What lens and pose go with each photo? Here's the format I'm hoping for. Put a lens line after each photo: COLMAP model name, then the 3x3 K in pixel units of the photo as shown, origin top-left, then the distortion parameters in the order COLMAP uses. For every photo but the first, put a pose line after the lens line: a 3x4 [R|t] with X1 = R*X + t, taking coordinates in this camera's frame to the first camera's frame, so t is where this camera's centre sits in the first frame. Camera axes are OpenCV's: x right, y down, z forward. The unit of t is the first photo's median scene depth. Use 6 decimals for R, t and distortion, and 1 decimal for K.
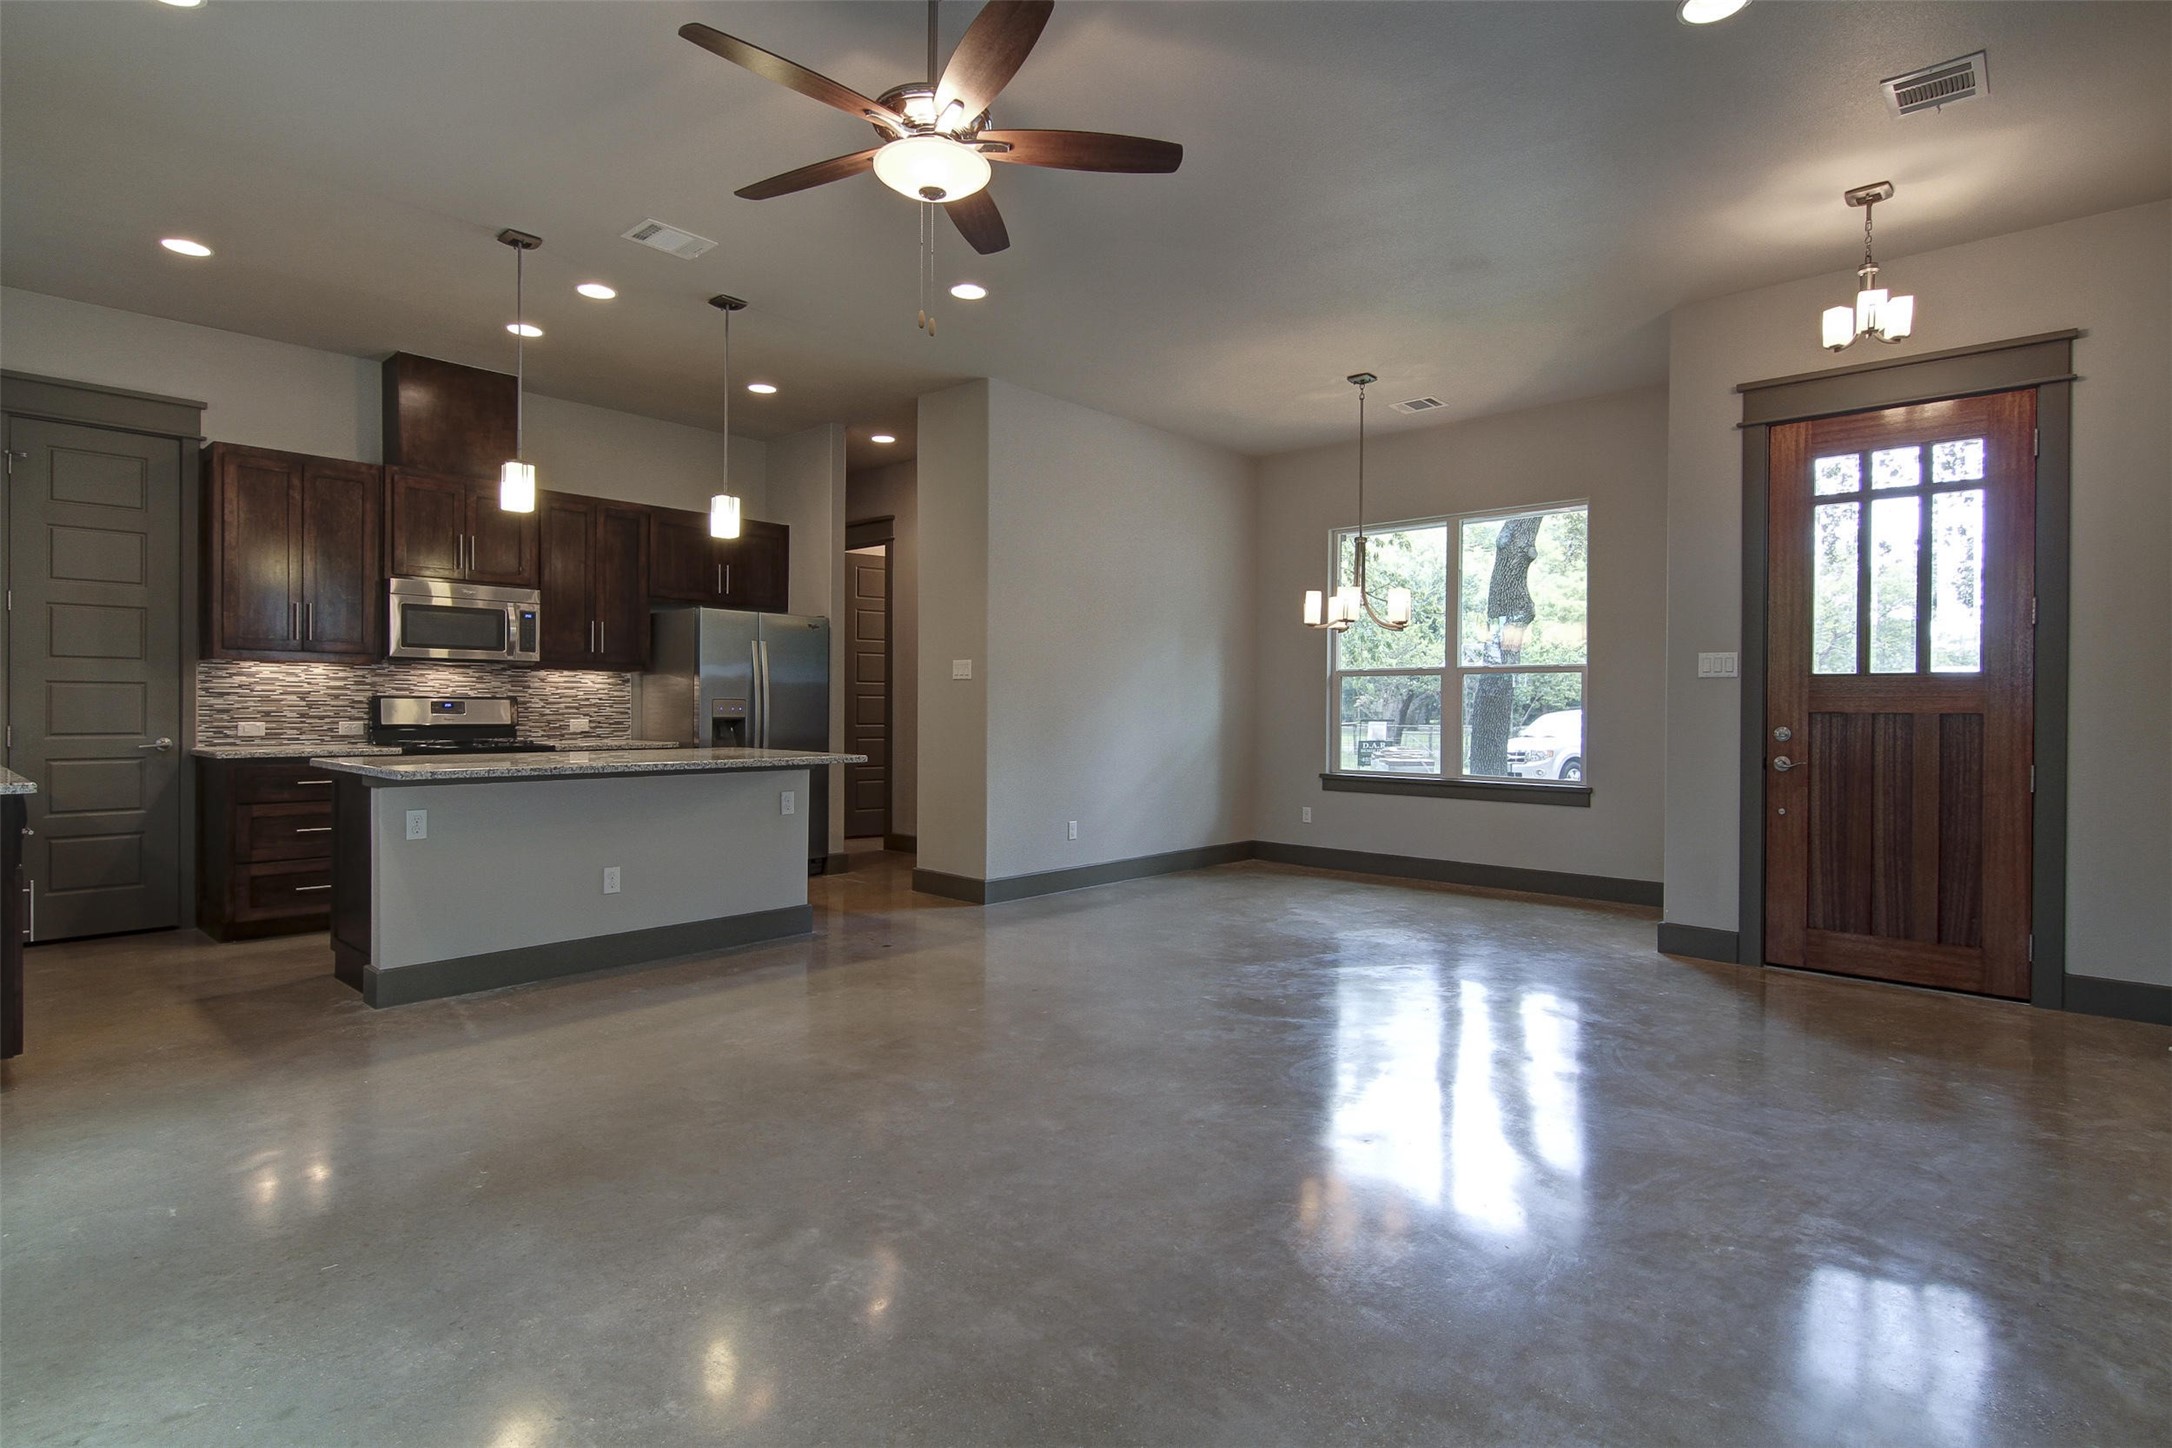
lens RADIAL K [[1108.4, 0, 1092.4], [0, 1108.4, 718.5], [0, 0, 1]] dist [0.021781, 0.000126]
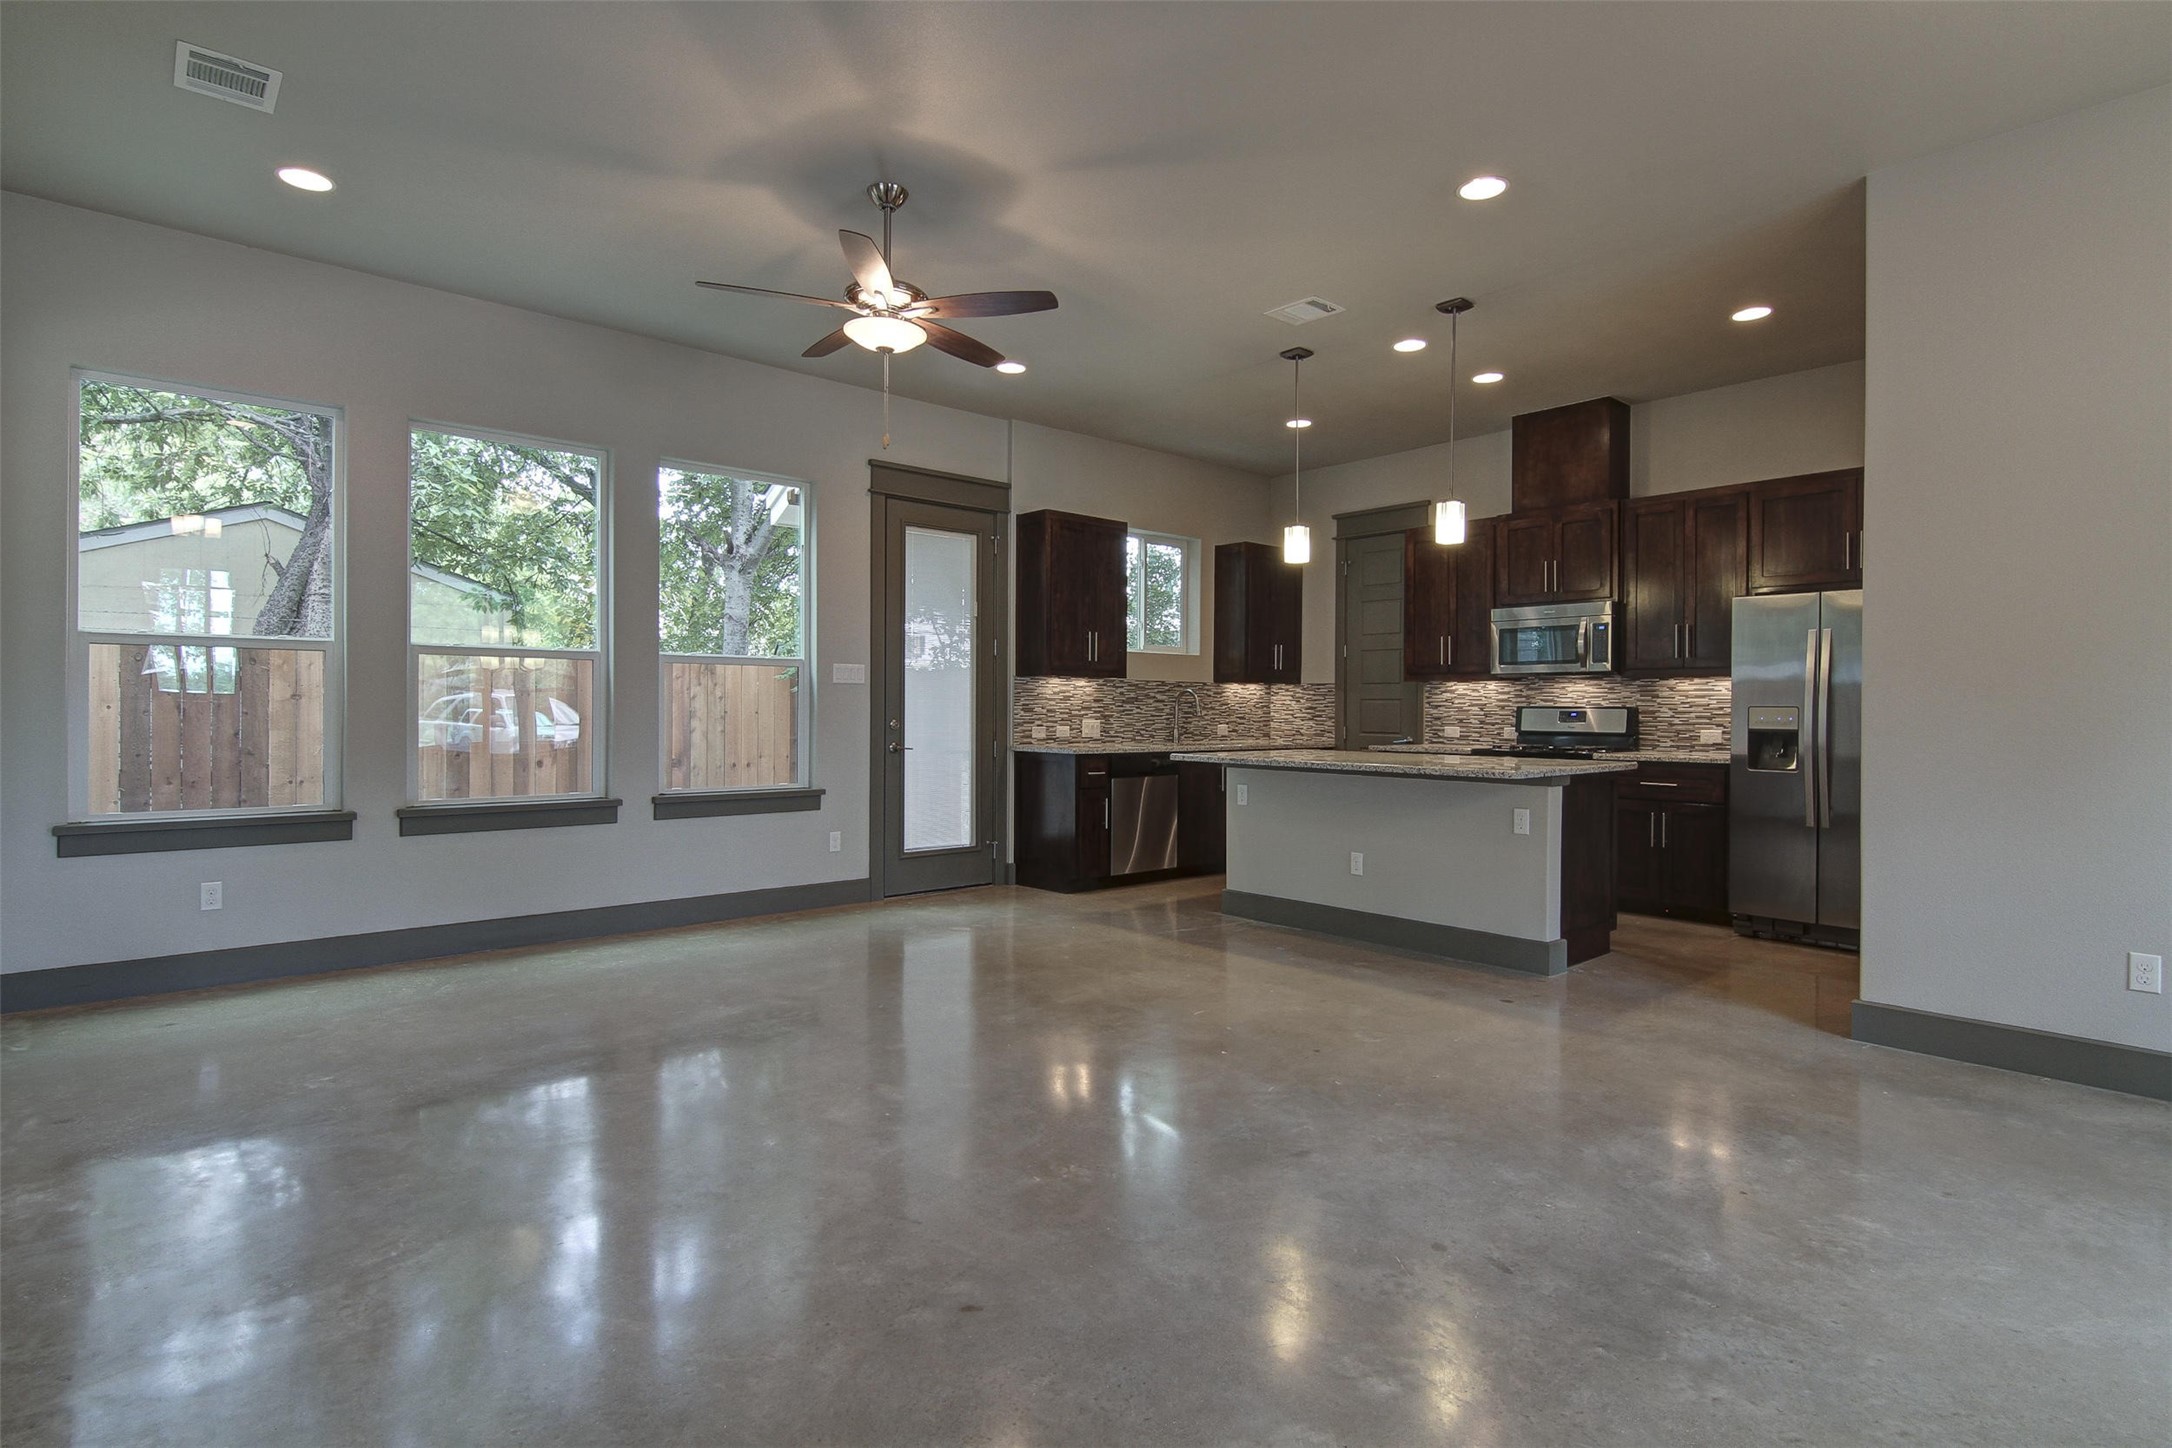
lens RADIAL K [[1079.0, 0, 1086.0], [0, 1079.0, 724.0], [0, 0, 1]] dist [-0.004201, -0.000258]
pose [[-0.111363, 0.006143, -0.993761, 0.590574], [-0.017757, 0.999809, 0.008171, -0.002847], [0.993621, 0.018556, -0.111233, 0.699947]]
